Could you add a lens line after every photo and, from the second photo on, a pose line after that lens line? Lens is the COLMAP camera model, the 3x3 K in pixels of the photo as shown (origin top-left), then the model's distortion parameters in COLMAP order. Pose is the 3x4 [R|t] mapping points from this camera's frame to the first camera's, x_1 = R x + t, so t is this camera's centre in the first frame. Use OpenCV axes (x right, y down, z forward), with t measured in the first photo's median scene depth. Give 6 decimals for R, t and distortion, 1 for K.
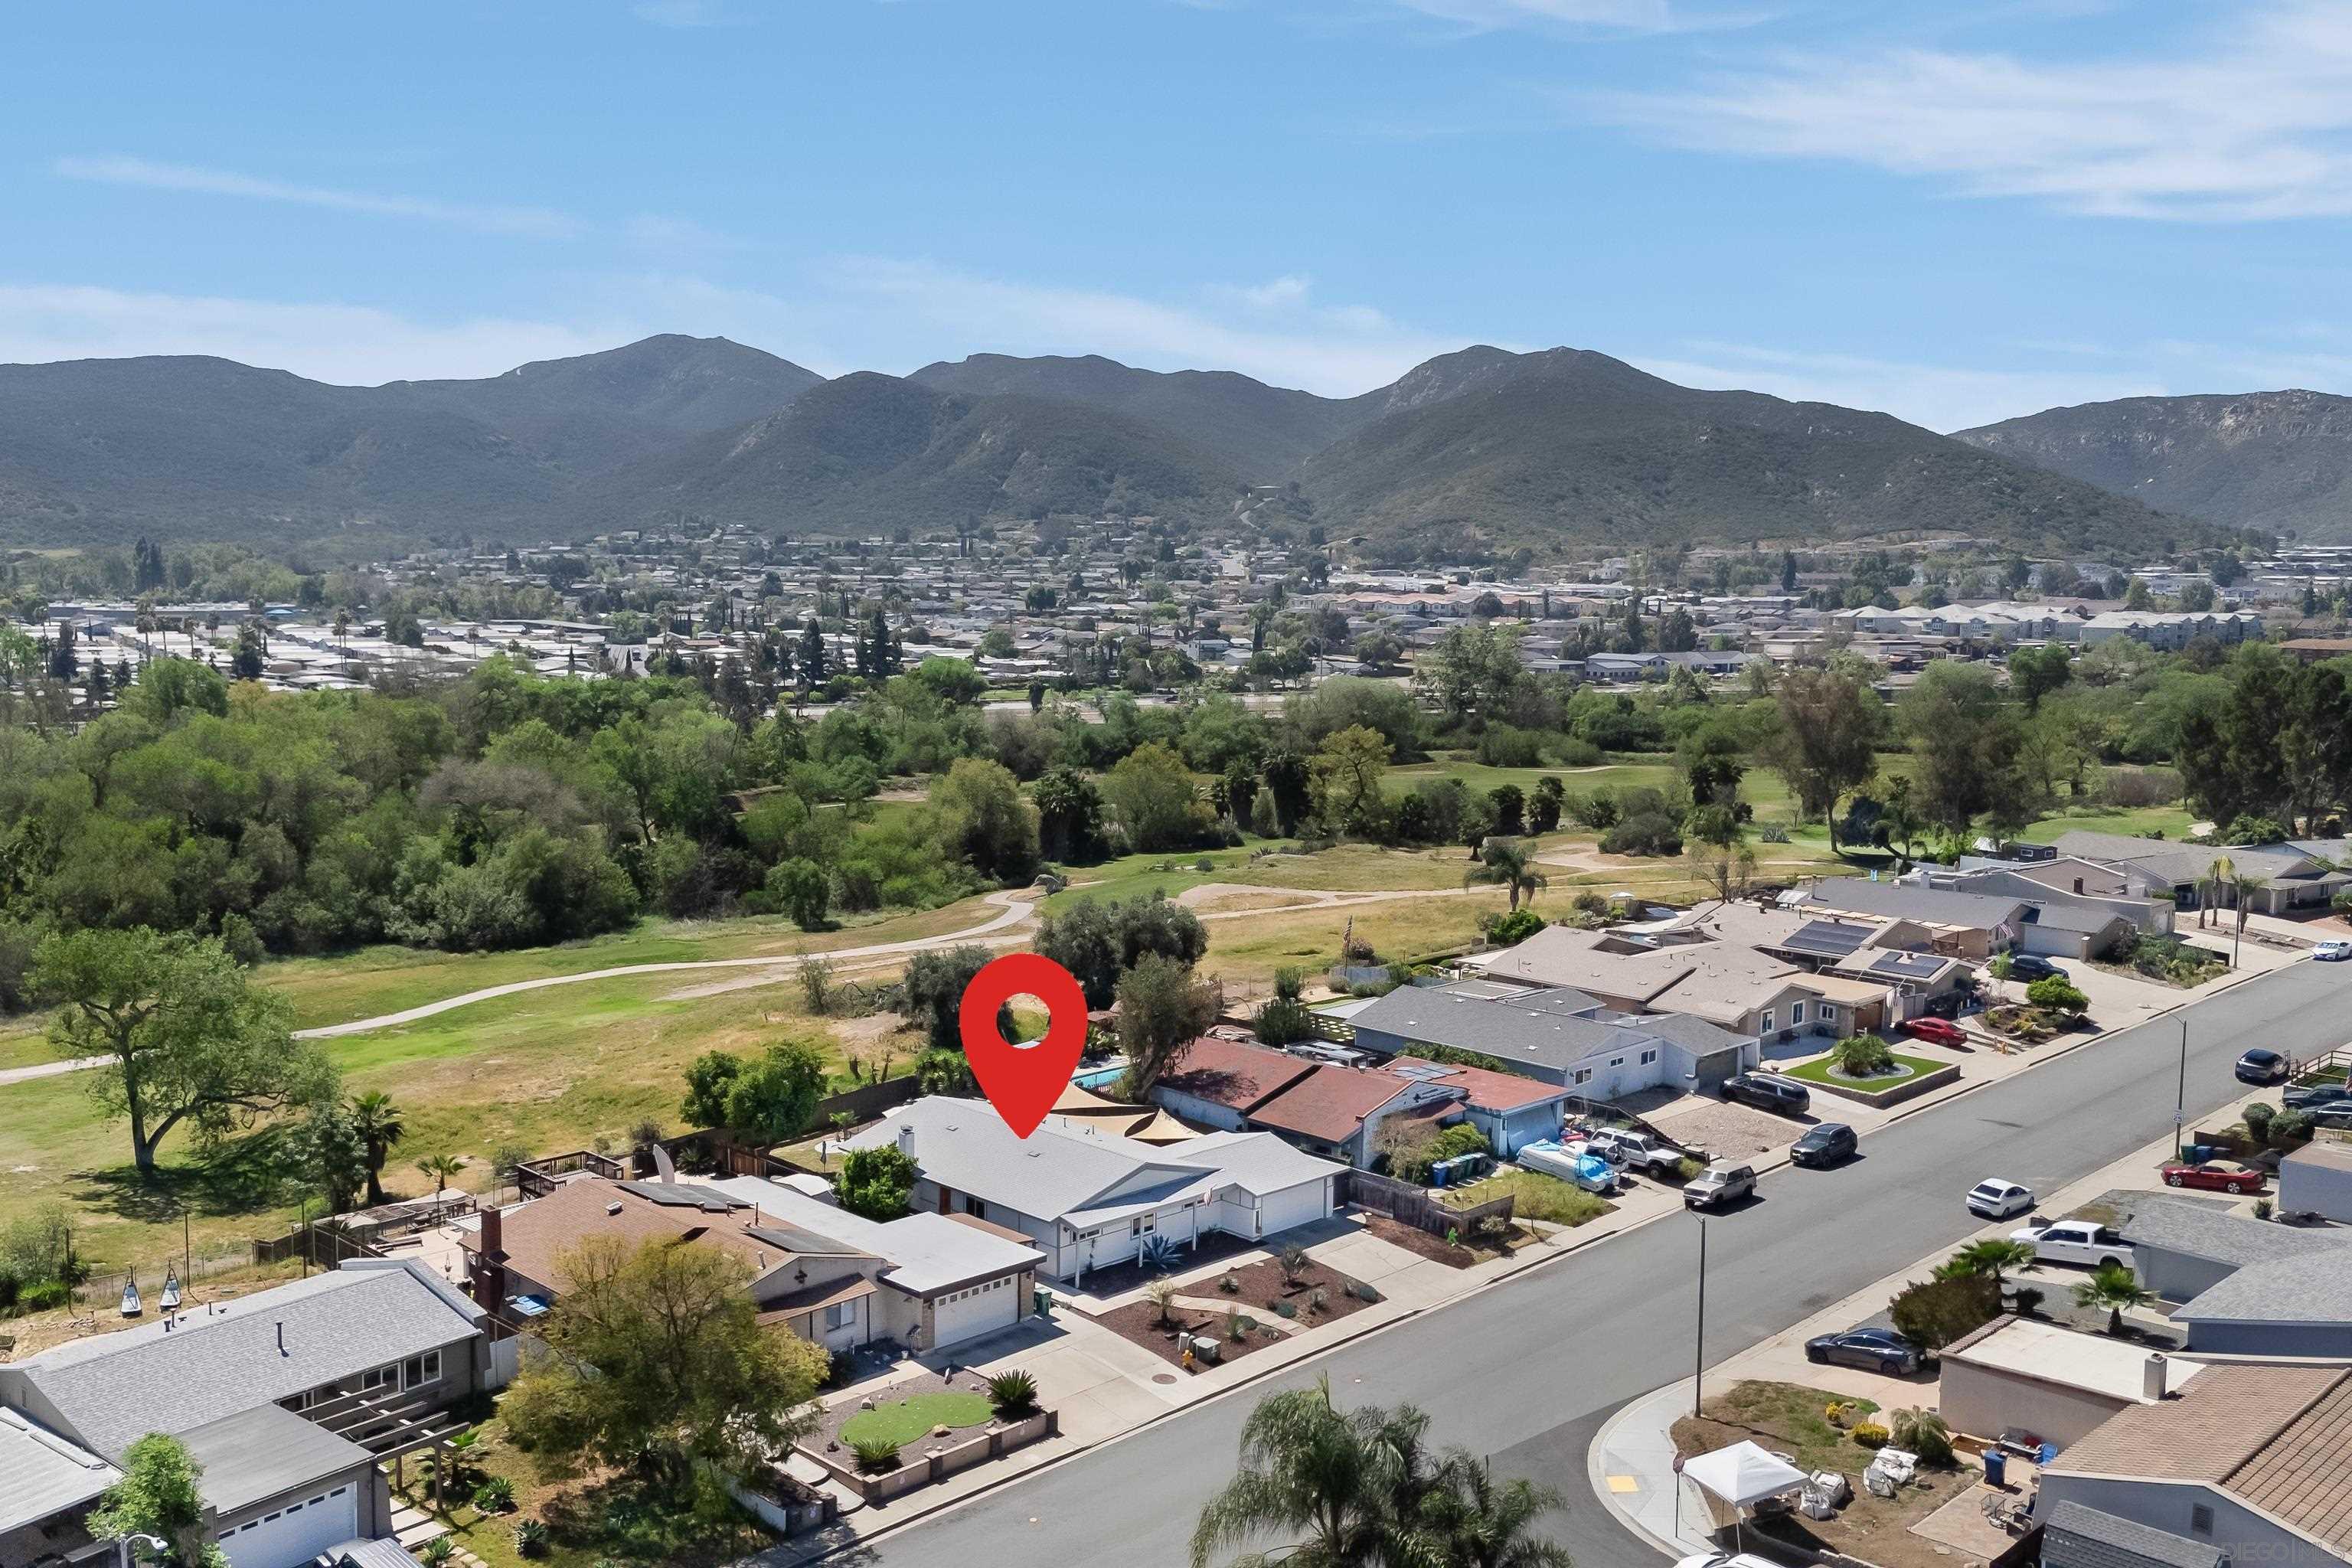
lens RADIAL K [[2079.1, 0, 1171.9], [0, 2079.1, 766.5], [0, 0, 1]] dist [0.081720, -0.085362]
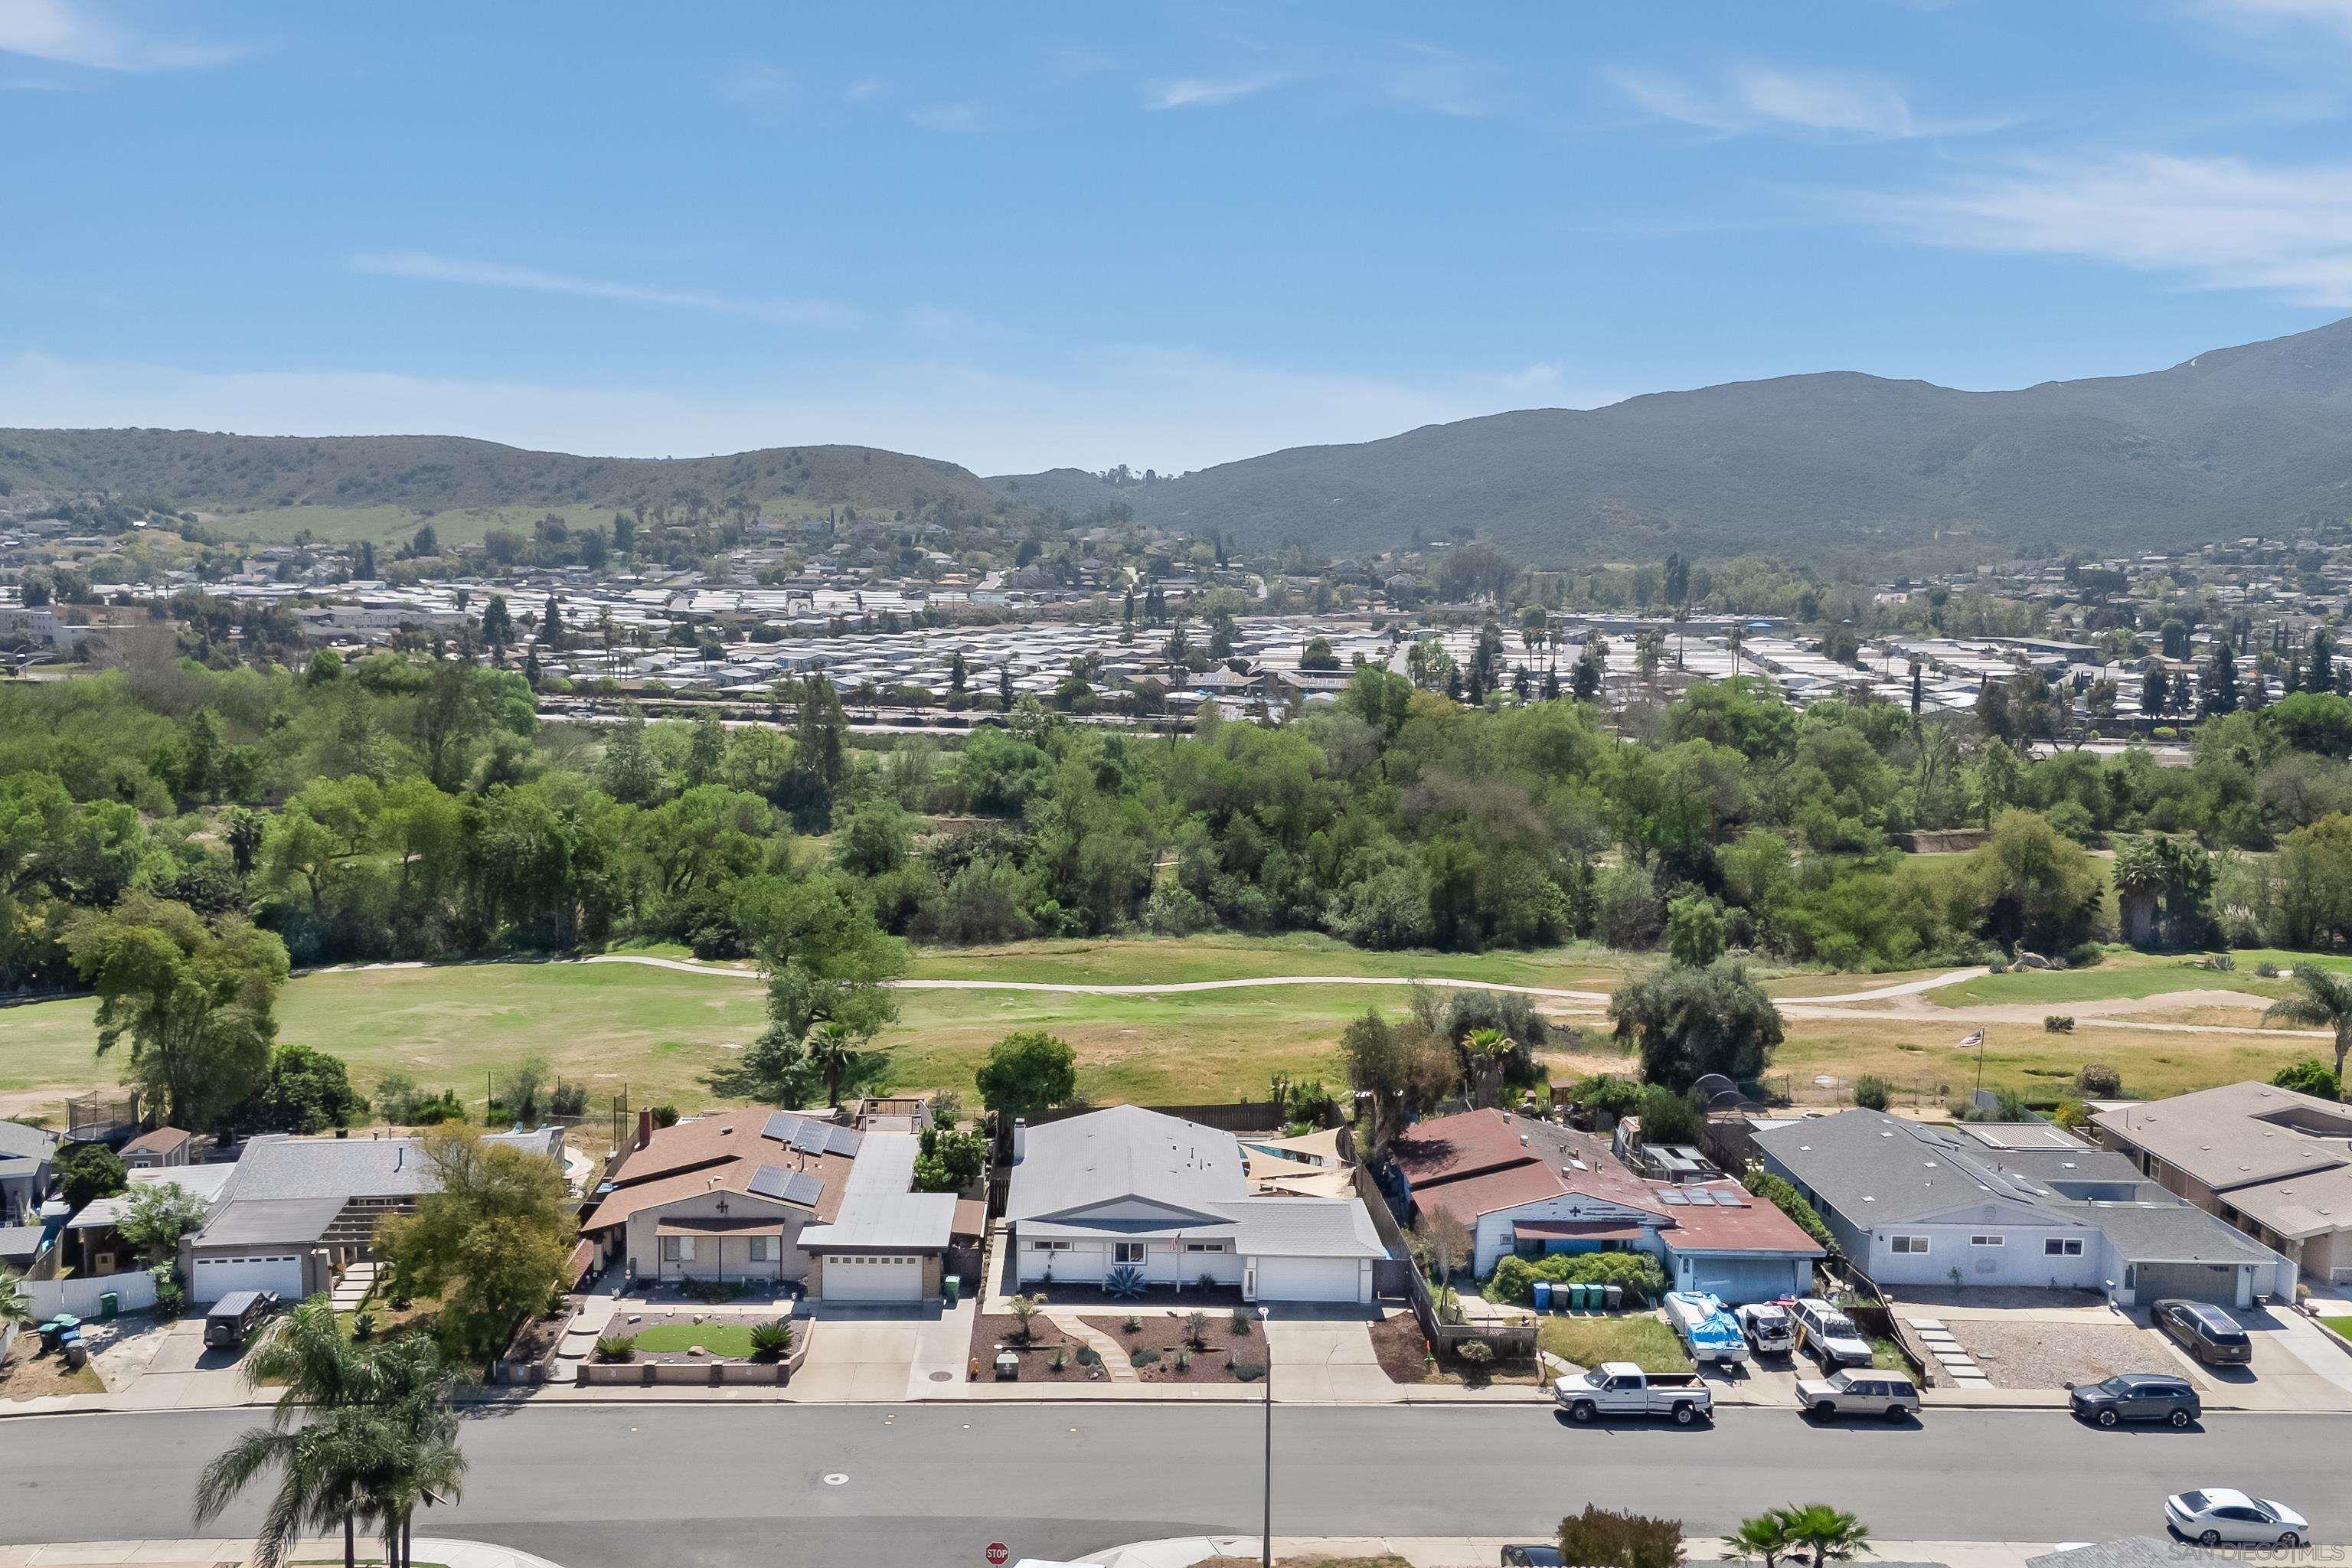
lens RADIAL K [[2171.7, 0, 1157.8], [0, 2171.7, 794.1], [0, 0, 1]] dist [0.052238, 0.000000]
pose [[0.717099, 0.075986, -0.692816, 0.637819], [-0.072845, 0.996766, 0.033924, -0.036959], [0.693154, 0.026141, 0.720316, 0.211151]]
